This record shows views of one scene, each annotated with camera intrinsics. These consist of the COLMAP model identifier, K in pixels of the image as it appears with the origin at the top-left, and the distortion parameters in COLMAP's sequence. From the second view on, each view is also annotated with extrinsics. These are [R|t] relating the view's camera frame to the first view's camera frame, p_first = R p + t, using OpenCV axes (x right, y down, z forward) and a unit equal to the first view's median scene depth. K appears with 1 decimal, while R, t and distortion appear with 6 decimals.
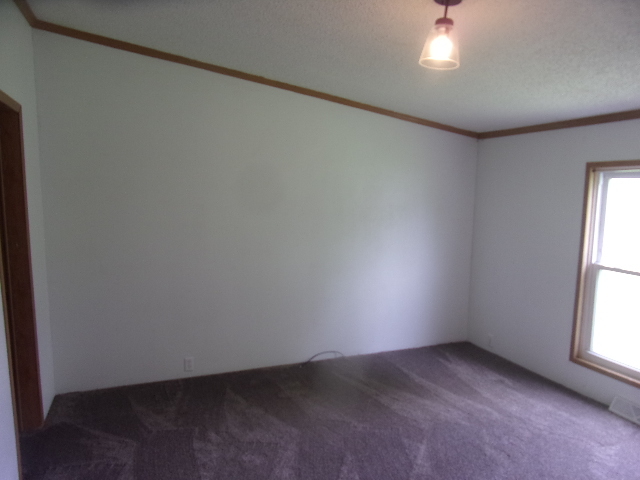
lens RADIAL K [[474.9, 0, 320.1], [0, 474.9, 253.0], [0, 0, 1]] dist [-0.019725, 0.000924]
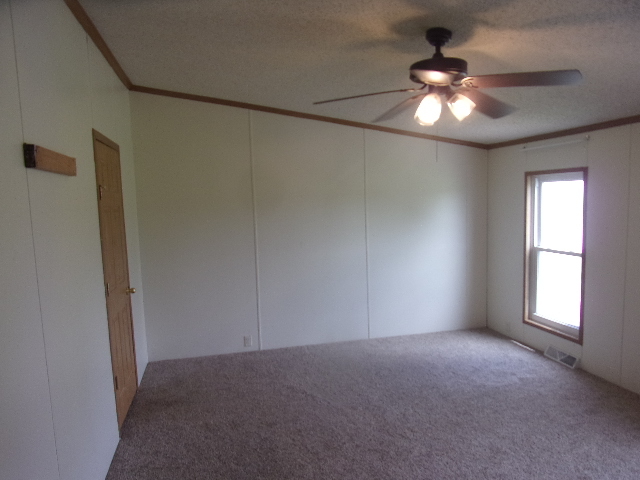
lens RADIAL K [[474.9, 0, 320.1], [0, 474.9, 253.0], [0, 0, 1]] dist [-0.019725, 0.000924]
pose [[0.990004, -0.026717, -0.138486, 0.165281], [0.024200, 0.999510, -0.019831, 0.051221], [0.138948, 0.016282, 0.990166, -0.394181]]
